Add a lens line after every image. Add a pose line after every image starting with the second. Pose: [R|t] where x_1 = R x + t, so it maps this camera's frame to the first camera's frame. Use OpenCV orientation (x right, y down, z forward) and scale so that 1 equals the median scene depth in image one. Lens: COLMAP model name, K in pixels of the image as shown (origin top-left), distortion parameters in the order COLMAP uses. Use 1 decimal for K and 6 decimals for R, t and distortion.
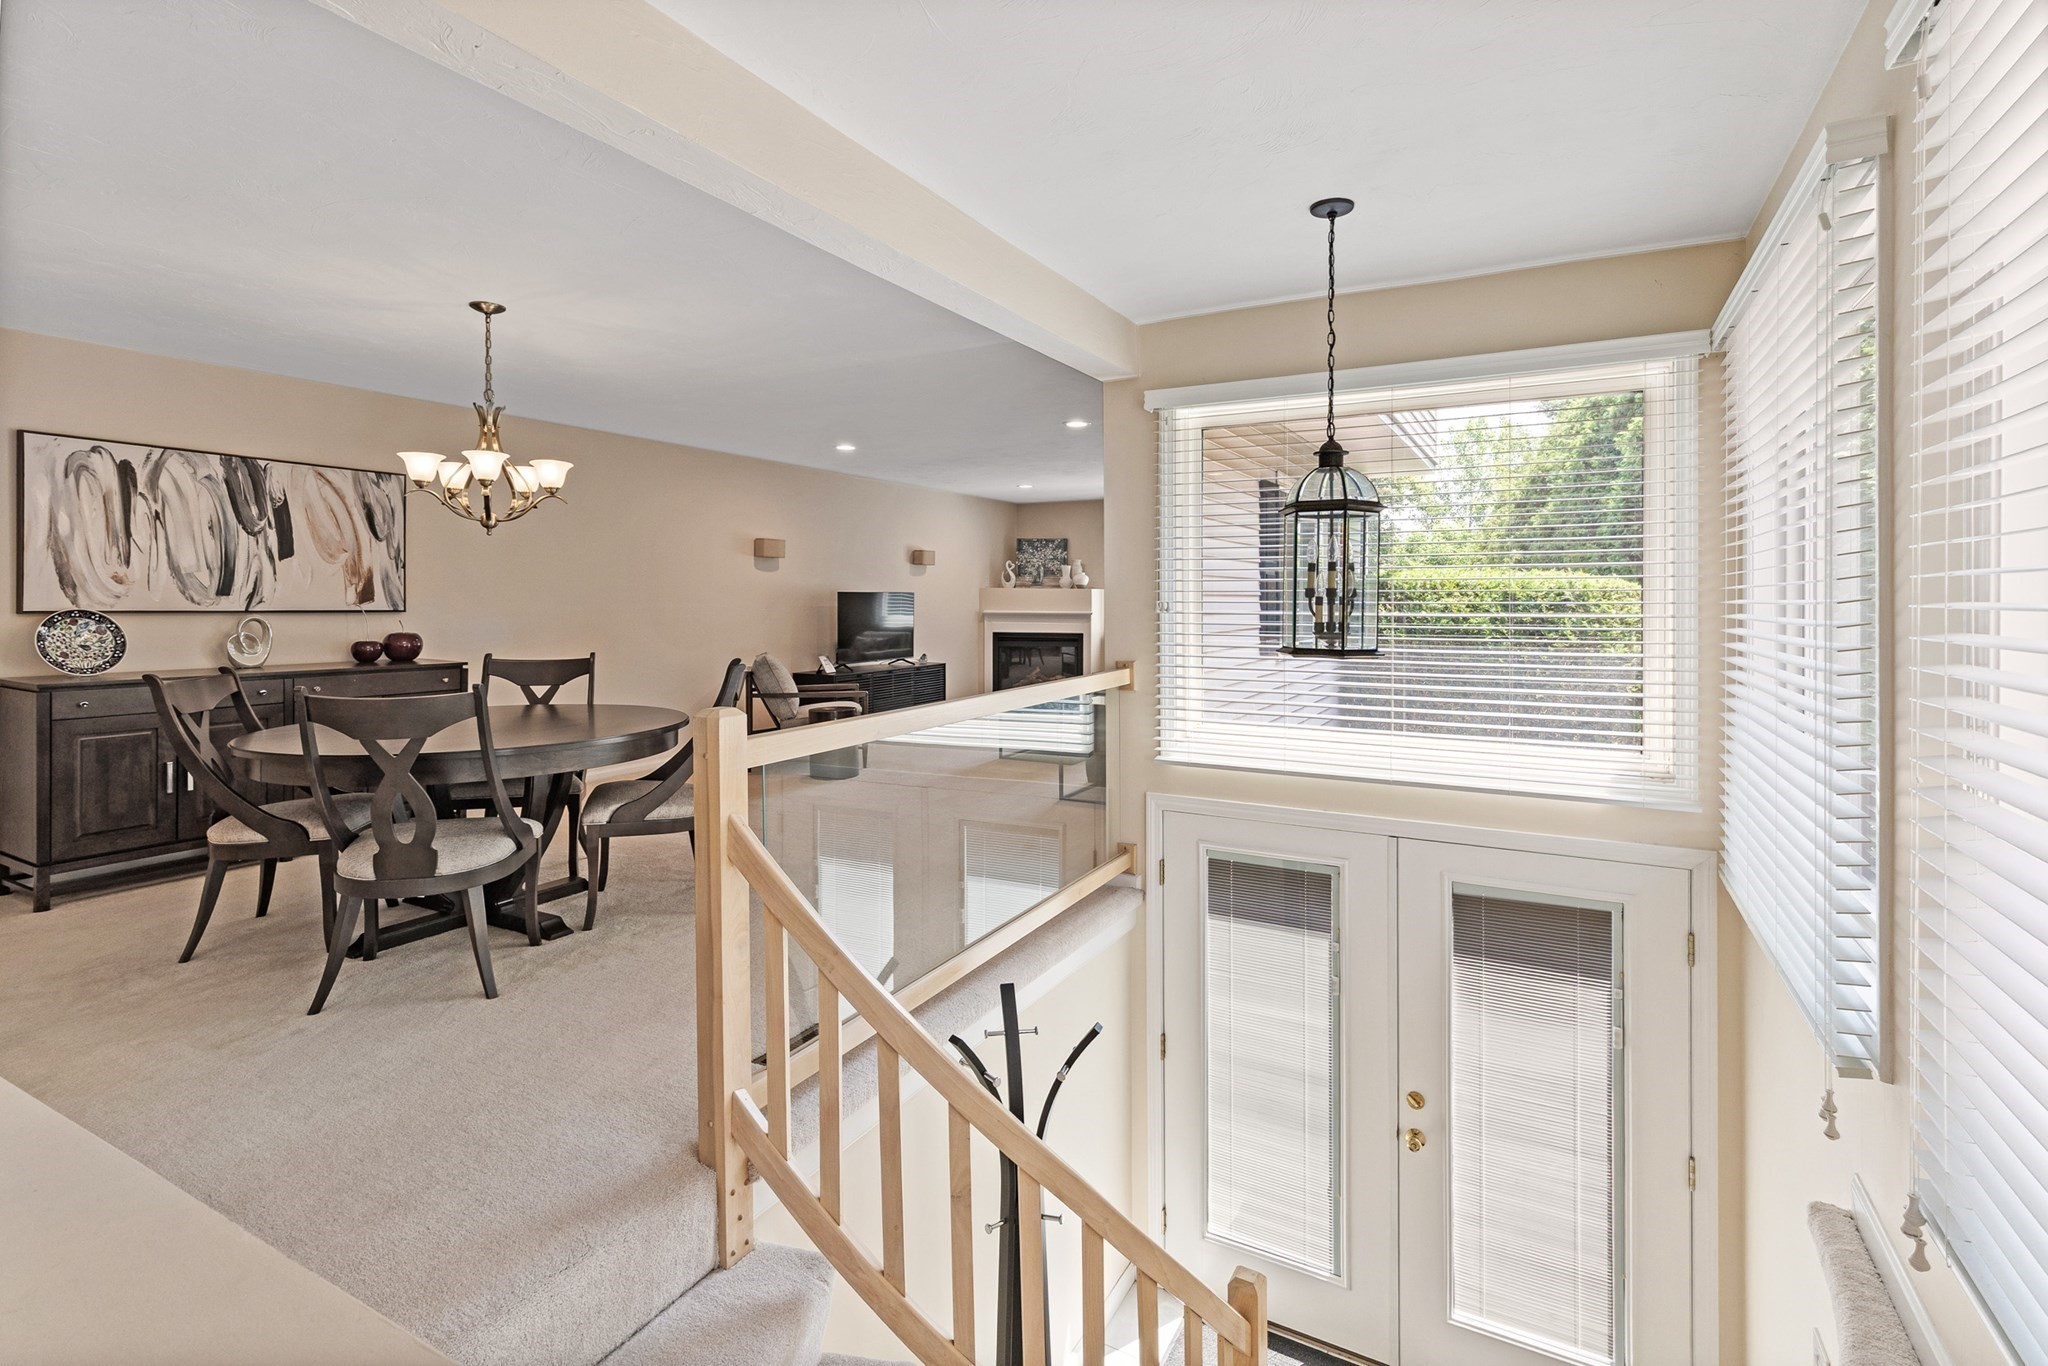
lens RADIAL K [[976.7, 0, 1021.9], [0, 976.7, 606.2], [0, 0, 1]] dist [0.023643, -0.019779]
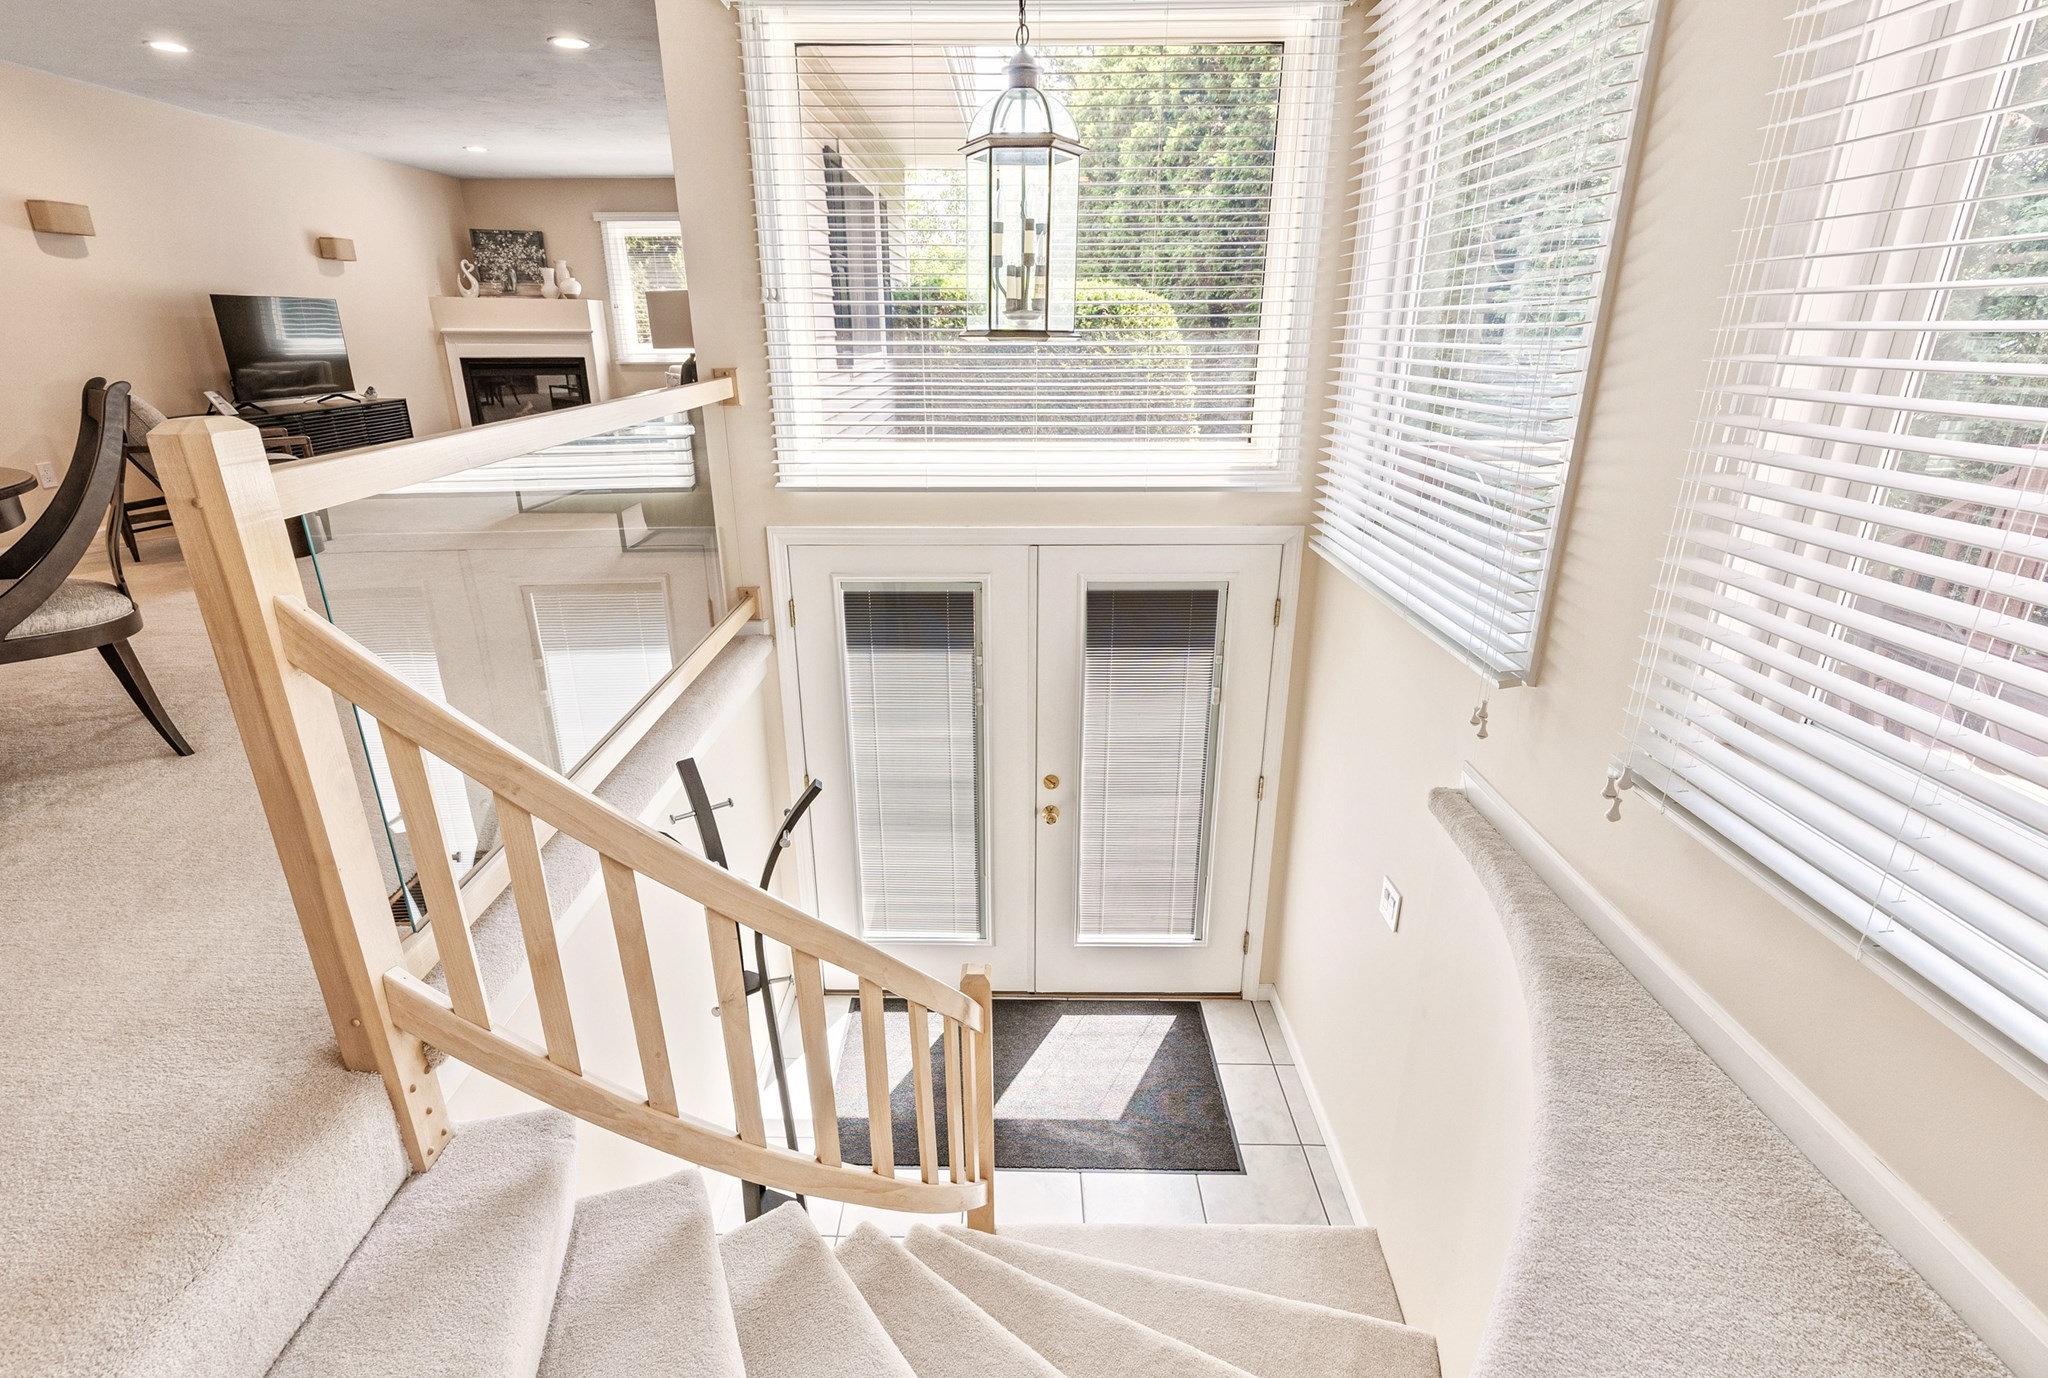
lens RADIAL K [[981.7, 0, 1024.0], [0, 981.7, 689.0], [0, 0, 1]] dist [0.002624, -0.000115]
pose [[0.876305, -0.168876, 0.451188, -0.099039], [0.006666, 0.940707, 0.339153, 0.035525], [-0.481710, -0.294194, 0.825472, 0.143447]]
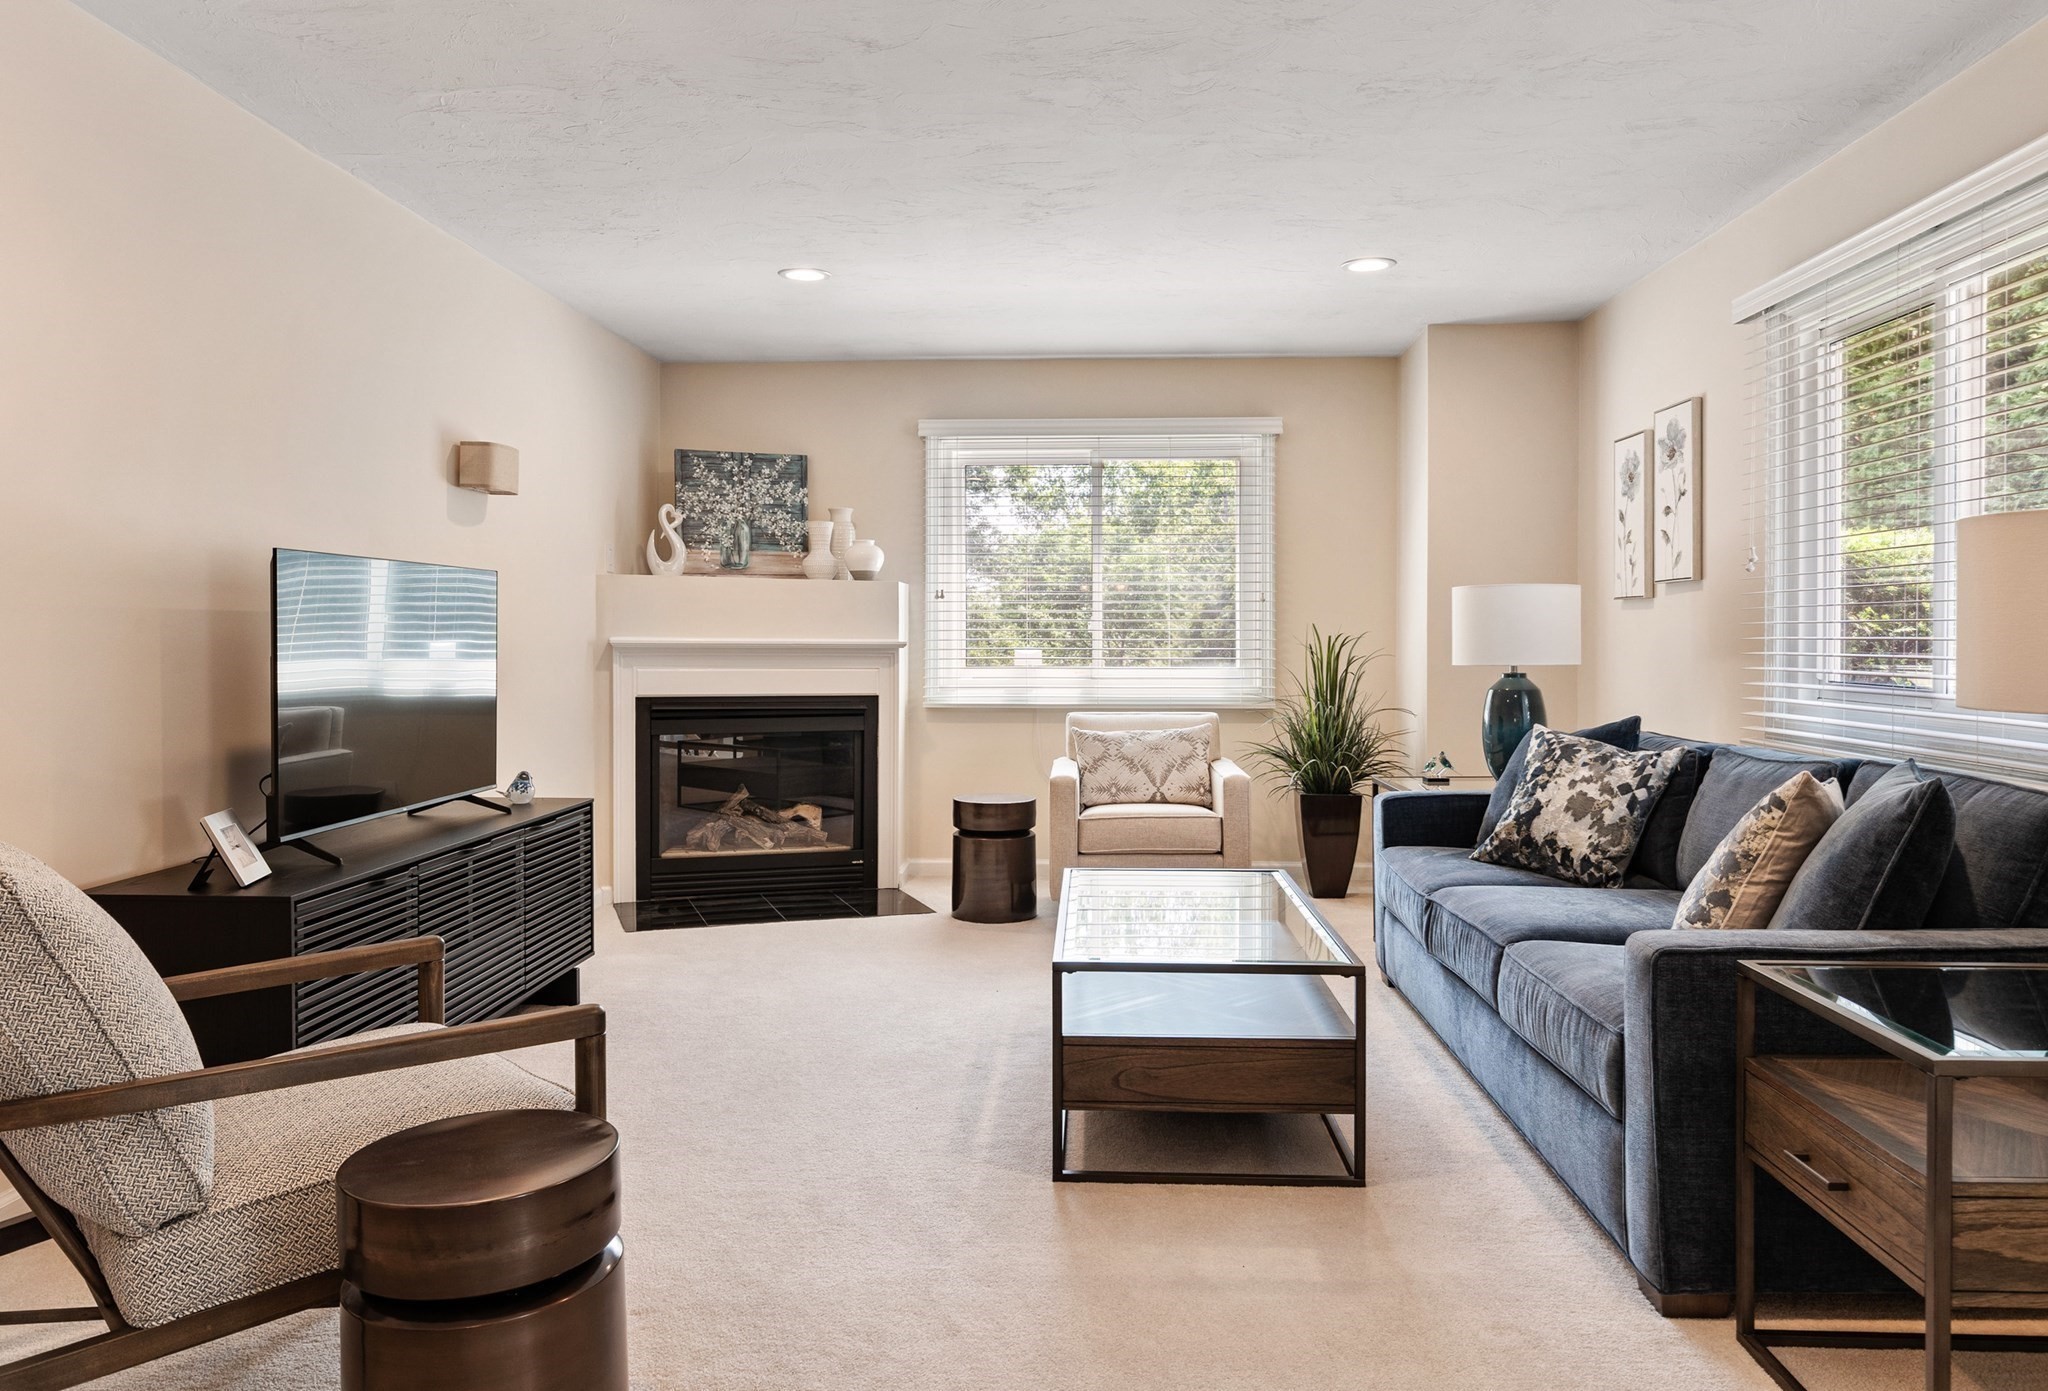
lens RADIAL K [[1455.8, 0, 1028.4], [0, 1455.8, 637.0], [0, 0, 1]] dist [0.000611, -0.001314]
pose [[0.898655, 0.001478, 0.438653, -0.397926], [0.001635, 0.999976, -0.006719, 0.024778], [-0.438652, 0.006755, 0.898632, 1.302708]]
